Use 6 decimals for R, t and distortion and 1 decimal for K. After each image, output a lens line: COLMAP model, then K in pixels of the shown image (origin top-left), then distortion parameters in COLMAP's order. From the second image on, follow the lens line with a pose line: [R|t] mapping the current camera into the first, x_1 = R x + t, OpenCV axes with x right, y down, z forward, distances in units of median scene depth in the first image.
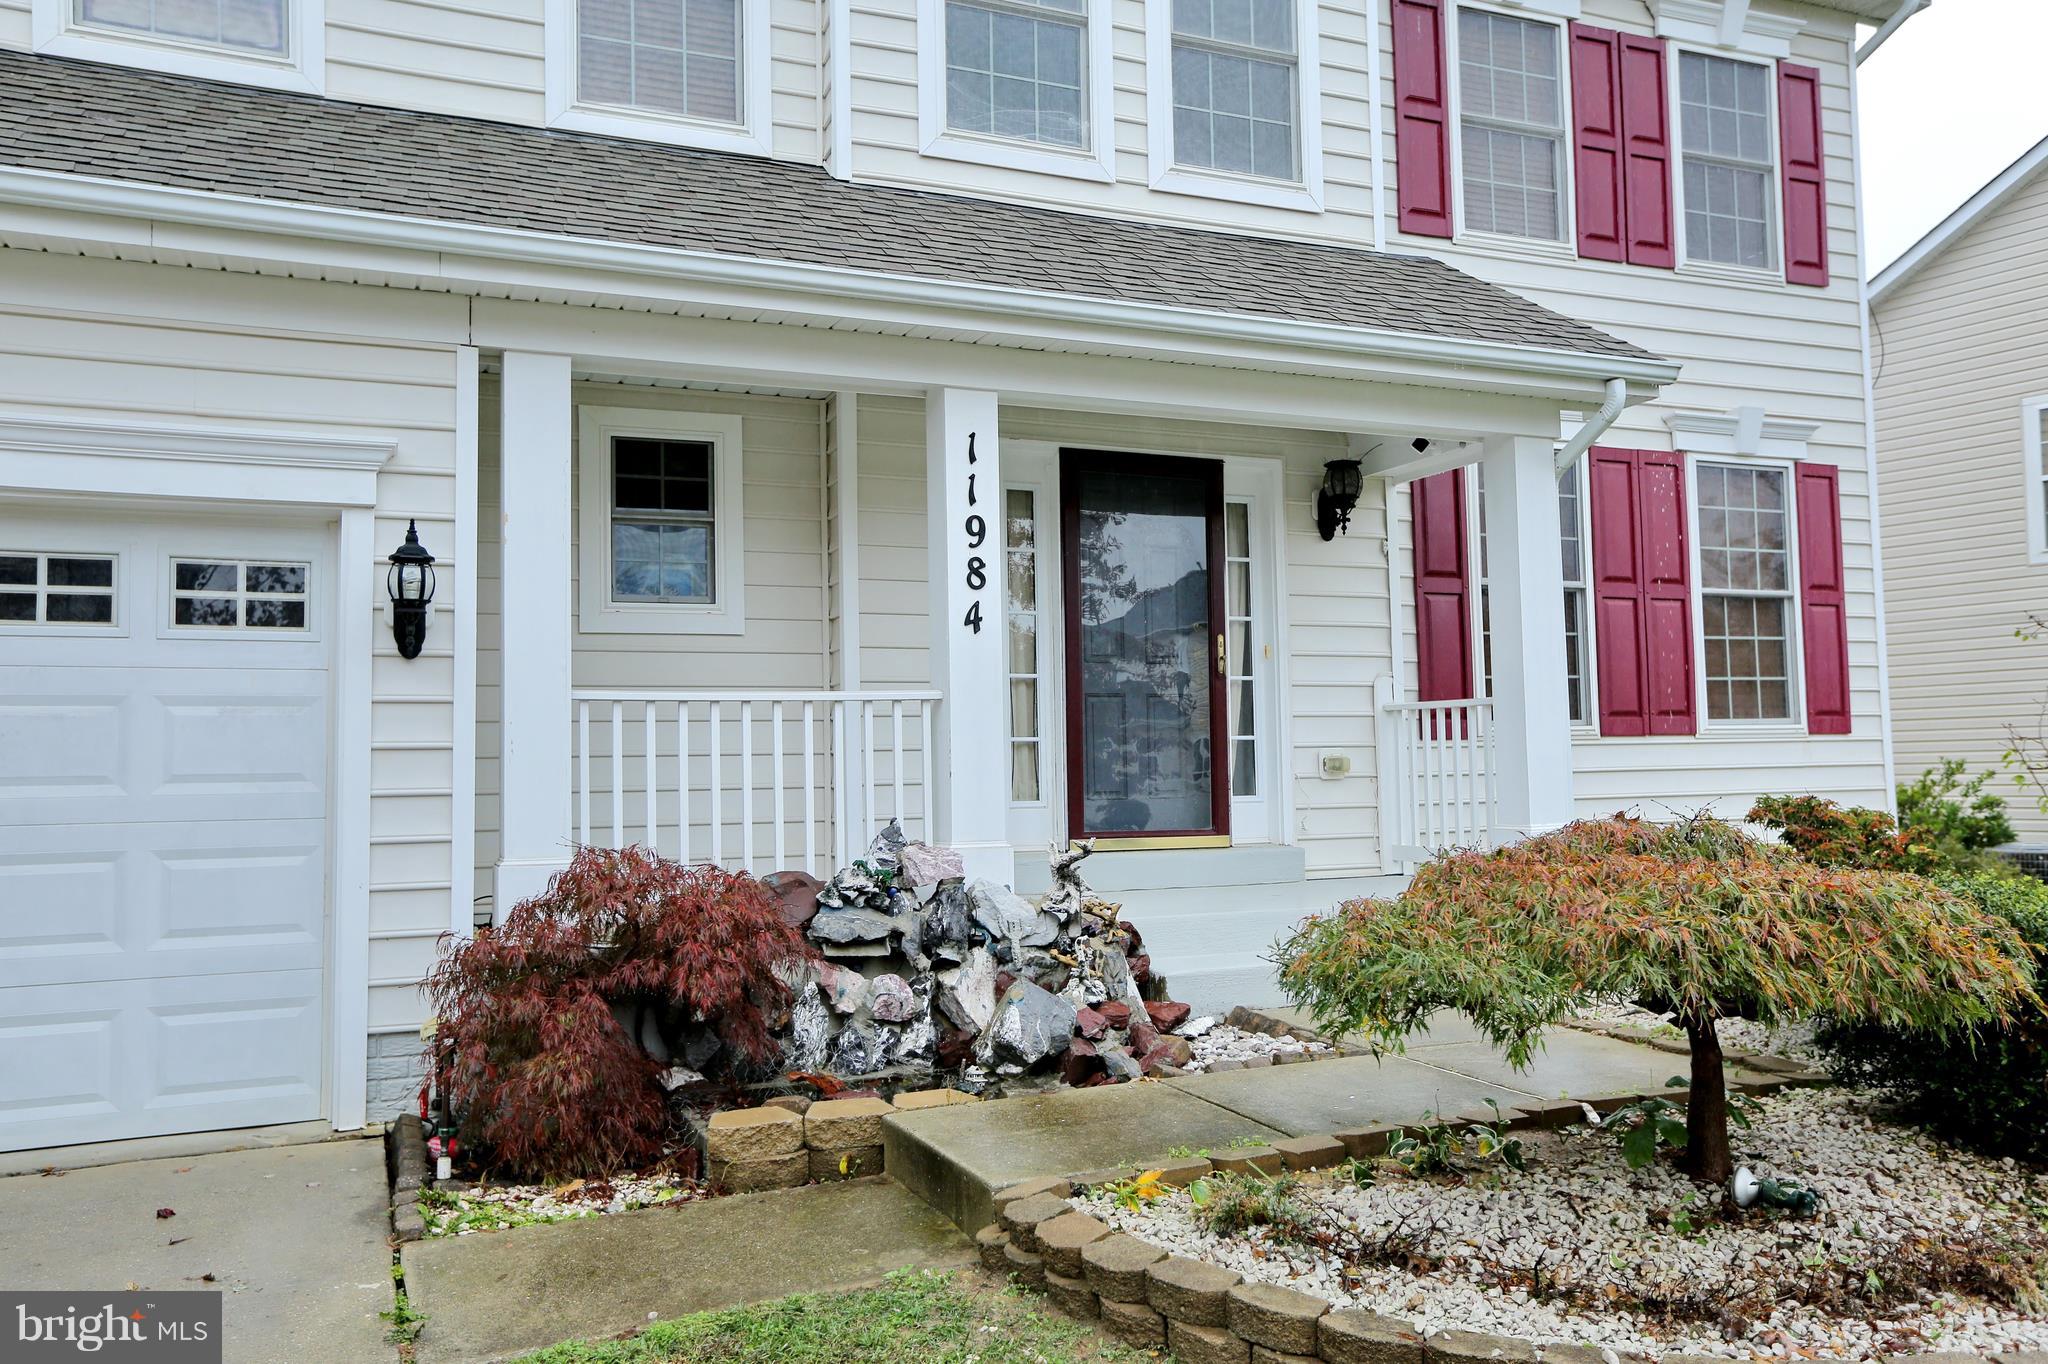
lens RADIAL K [[1583.9, 0, 1024.0], [0, 1583.9, 682.0], [0, 0, 1]] dist [-0.001867, 0.002706]
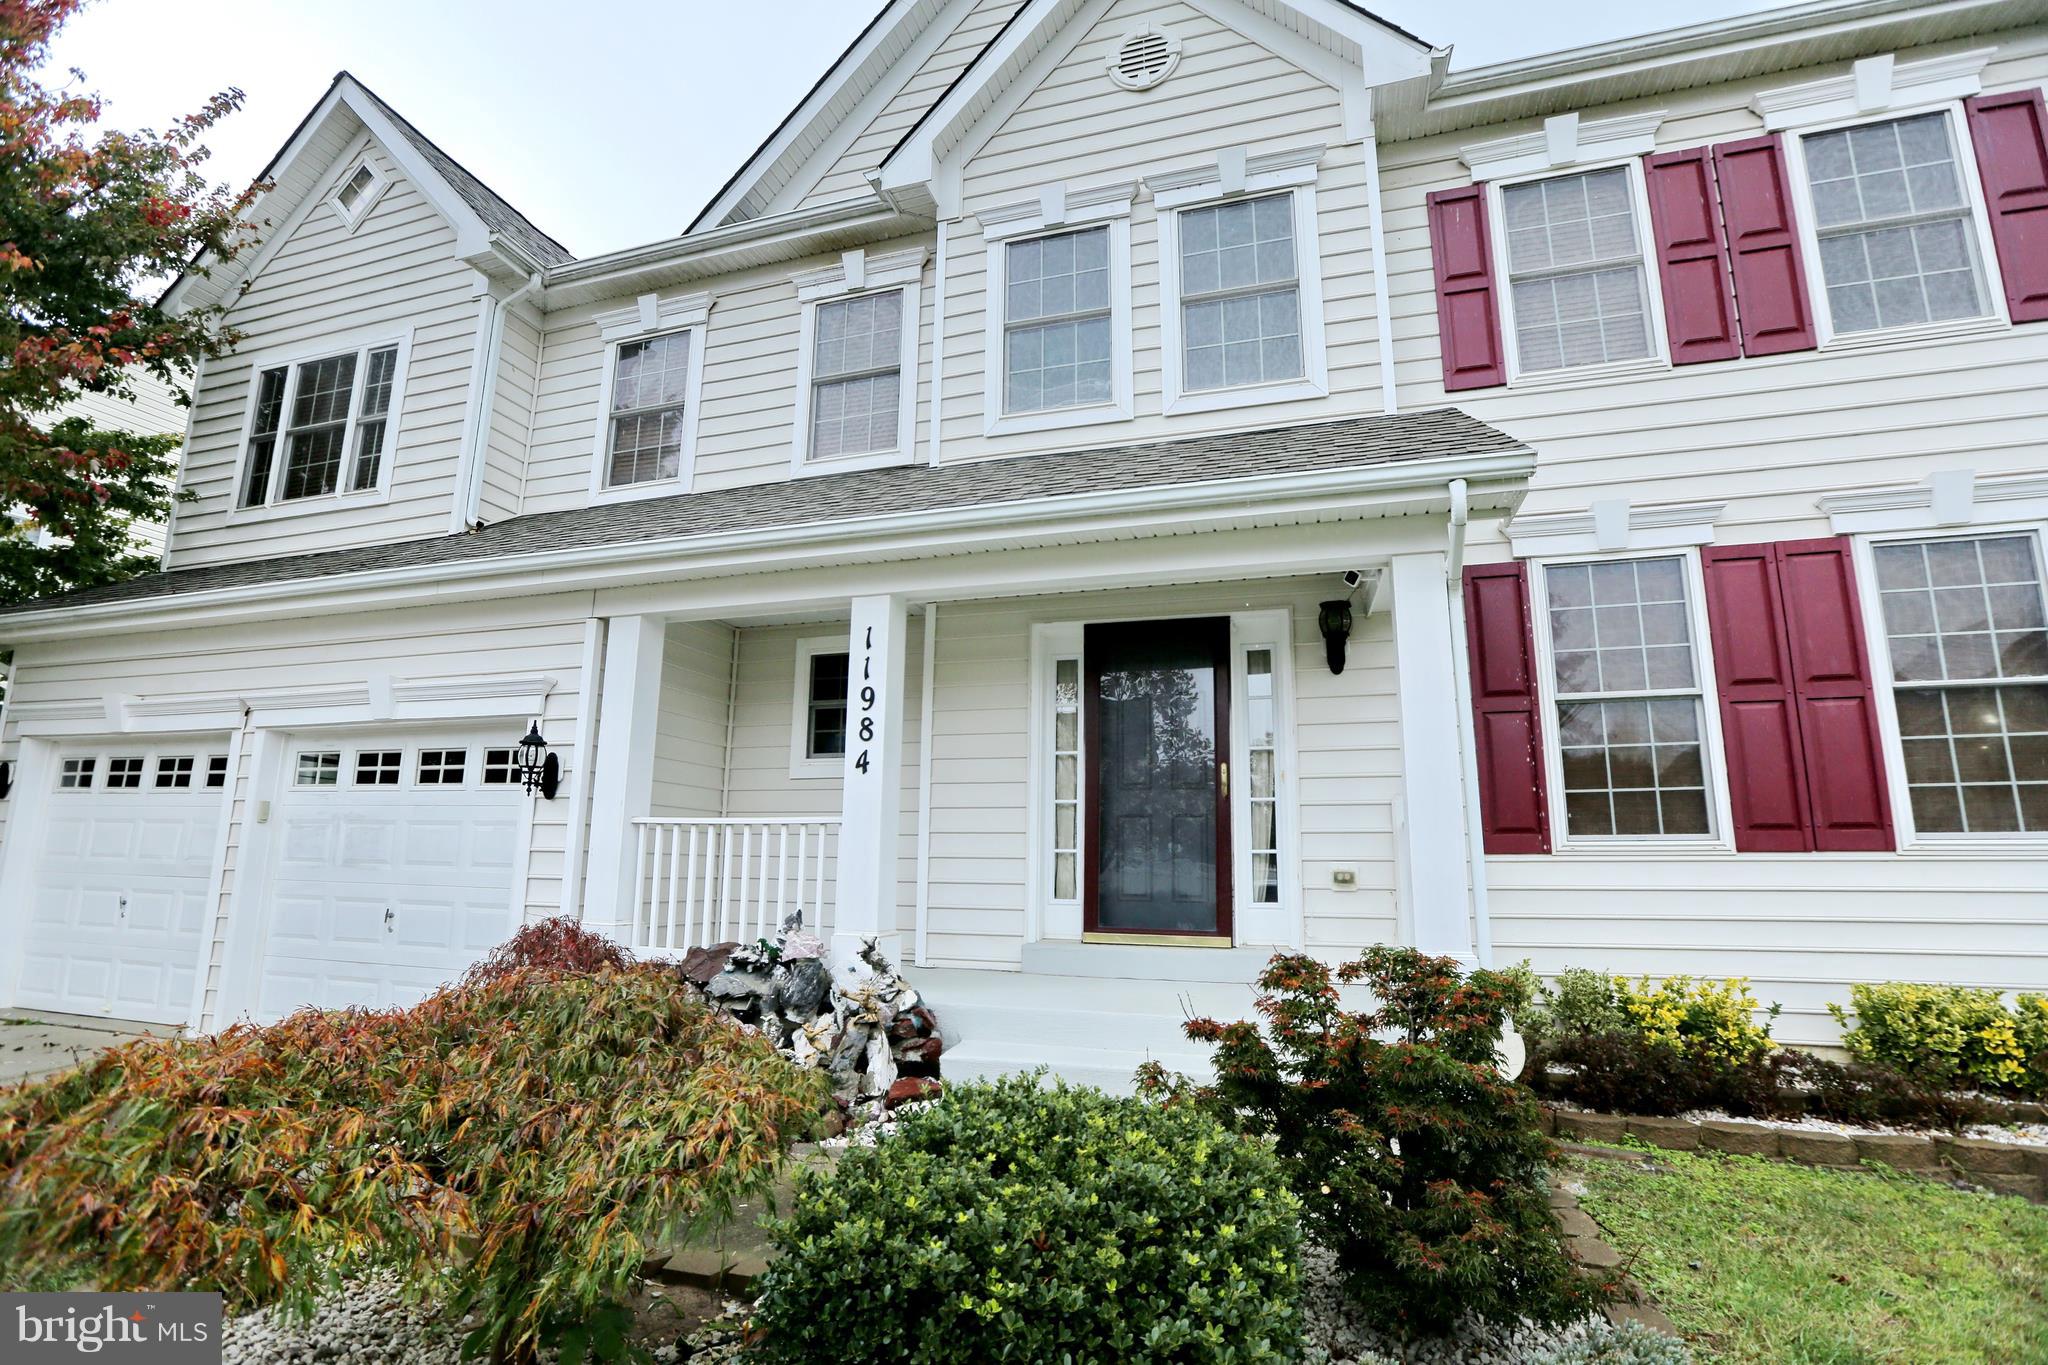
lens RADIAL K [[945.6, 0, 1020.0], [0, 945.6, 684.0], [0, 0, 1]] dist [-0.046871, 0.008843]
pose [[0.764155, -0.091774, -0.638471, 0.453056], [0.016213, 0.992247, -0.123221, -0.003960], [0.644829, 0.083808, 0.759718, 0.358575]]
